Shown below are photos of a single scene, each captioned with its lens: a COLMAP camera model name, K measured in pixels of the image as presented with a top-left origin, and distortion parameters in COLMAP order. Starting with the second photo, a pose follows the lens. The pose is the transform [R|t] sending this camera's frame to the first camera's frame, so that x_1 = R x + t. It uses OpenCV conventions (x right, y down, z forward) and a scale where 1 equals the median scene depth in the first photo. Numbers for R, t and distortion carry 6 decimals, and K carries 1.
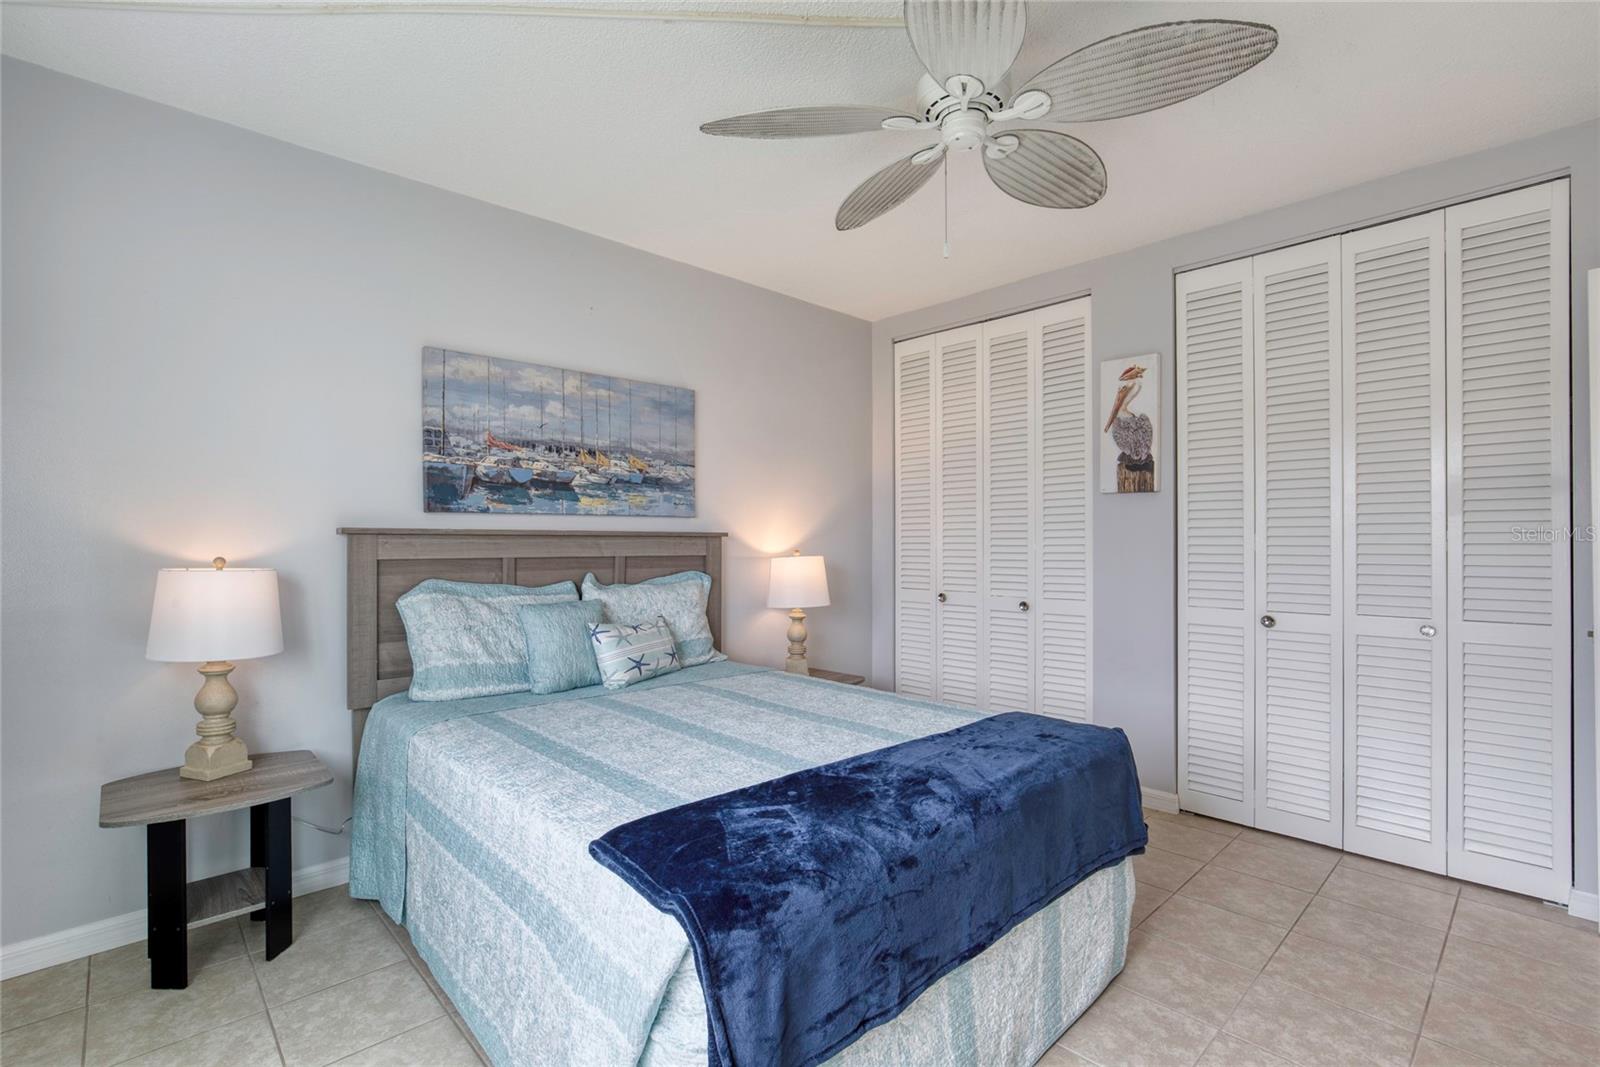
lens RADIAL K [[727.9, 0, 785.0], [0, 727.9, 537.8], [0, 0, 1]] dist [-0.019578, 0.008326]
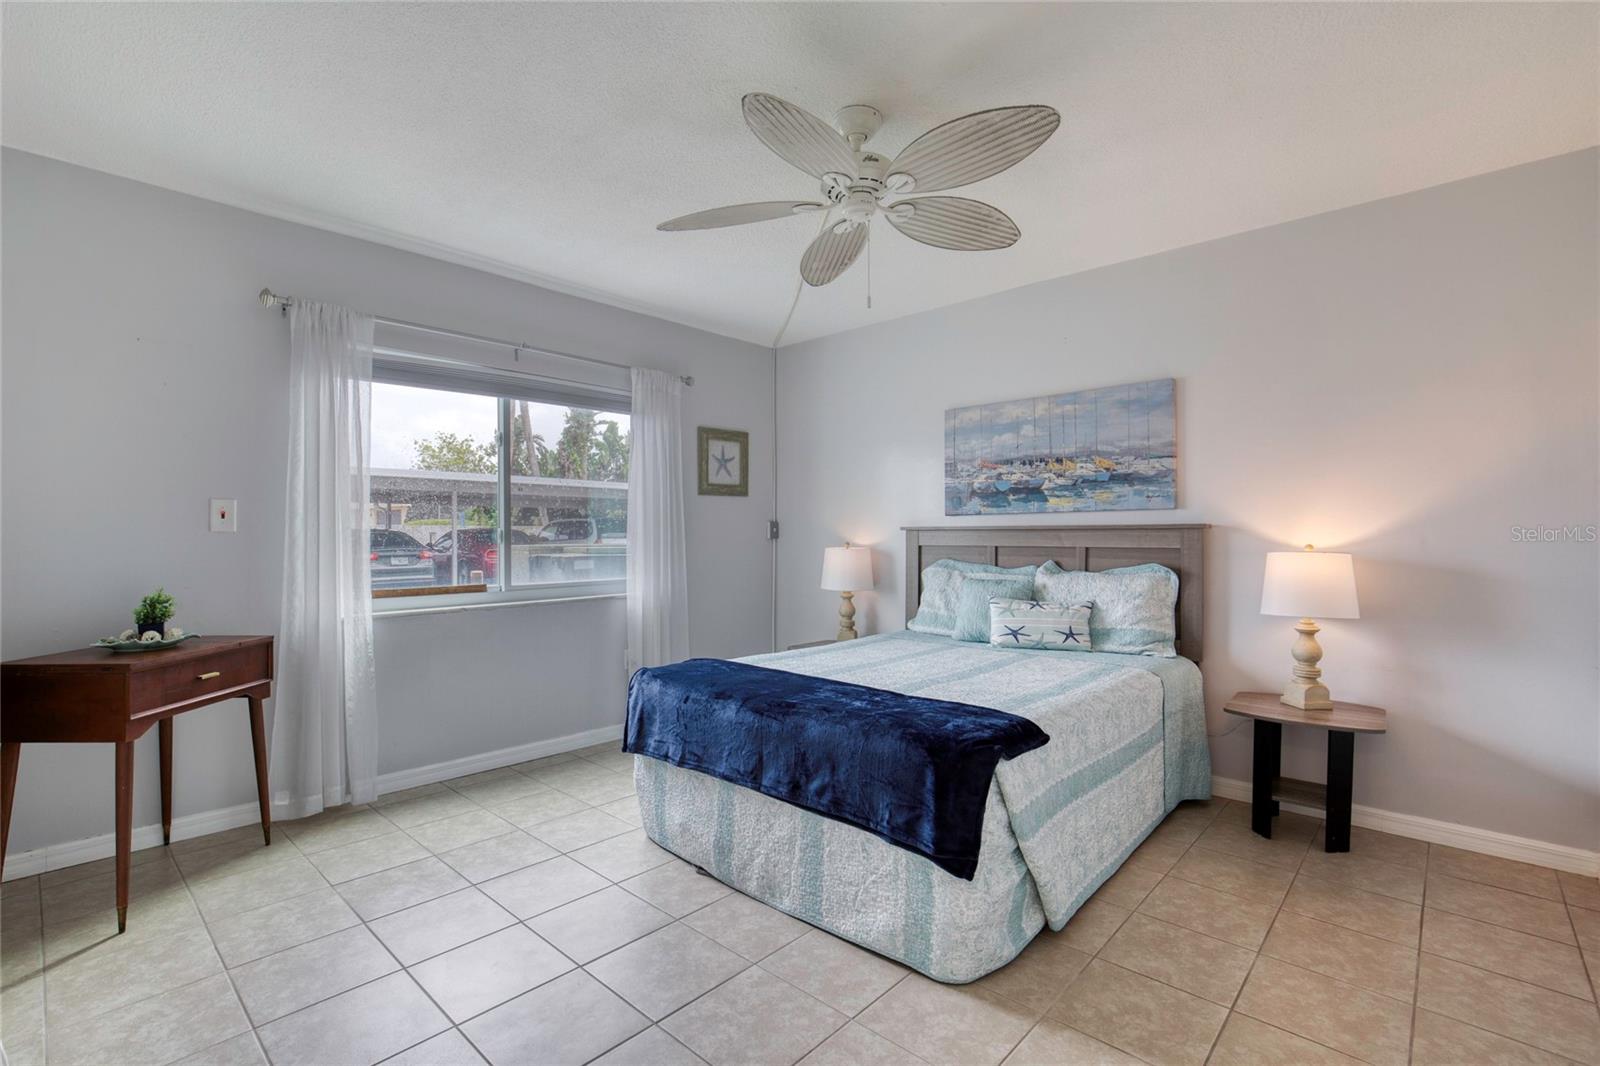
lens RADIAL K [[727.9, 0, 785.0], [0, 727.9, 537.3], [0, 0, 1]] dist [-0.019578, 0.008326]
pose [[0.078434, 0.006338, -0.996899, 0.915209], [0.012607, 0.999894, 0.007349, -0.004326], [0.996840, -0.013144, 0.078346, 0.460324]]
